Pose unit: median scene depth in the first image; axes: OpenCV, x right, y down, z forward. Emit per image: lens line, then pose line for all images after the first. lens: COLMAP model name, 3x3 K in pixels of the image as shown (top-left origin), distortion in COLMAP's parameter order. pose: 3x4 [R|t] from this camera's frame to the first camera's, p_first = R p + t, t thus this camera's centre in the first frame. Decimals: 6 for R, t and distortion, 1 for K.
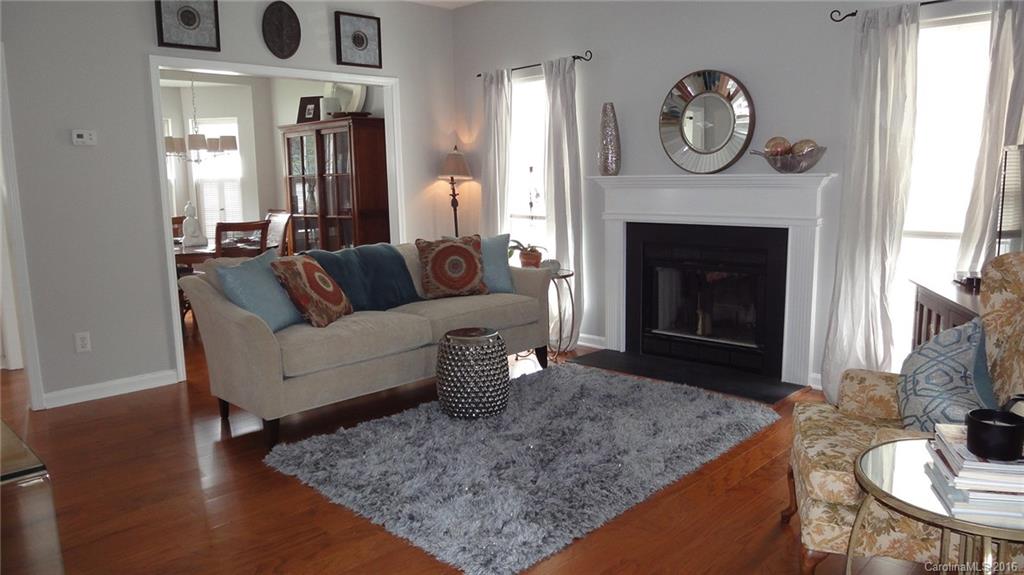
lens RADIAL K [[733.4, 0, 512.0], [0, 733.4, 287.5], [0, 0, 1]] dist [-0.001080, -0.000144]
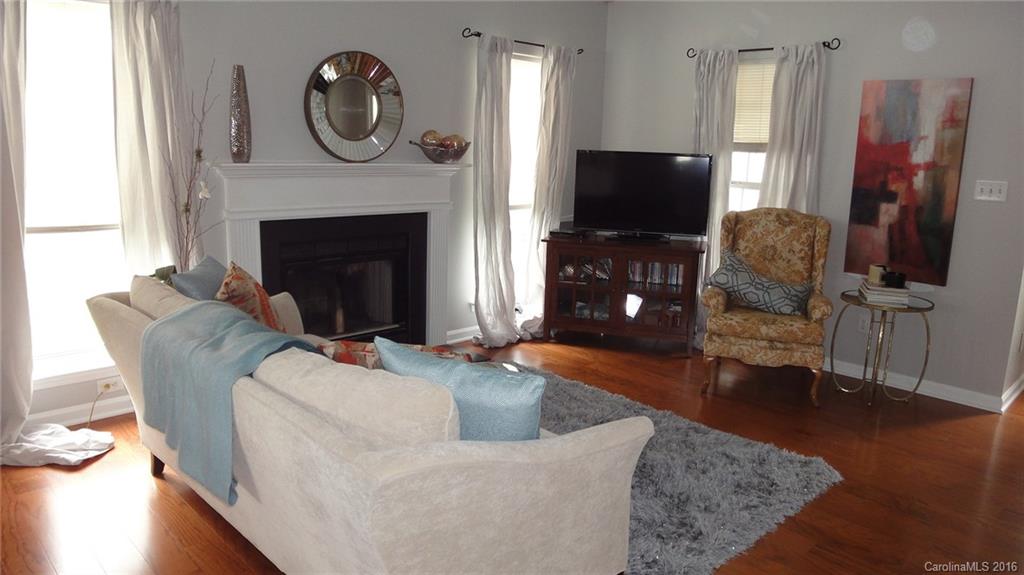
lens RADIAL K [[704.3, 0, 512.5], [0, 704.3, 313.5], [0, 0, 1]] dist [0.002230, 0.000296]
pose [[0.018409, -0.211511, 0.977202, -0.730820], [0.129500, 0.969639, 0.207435, -0.141040], [-0.991408, 0.122729, 0.045240, 0.864420]]
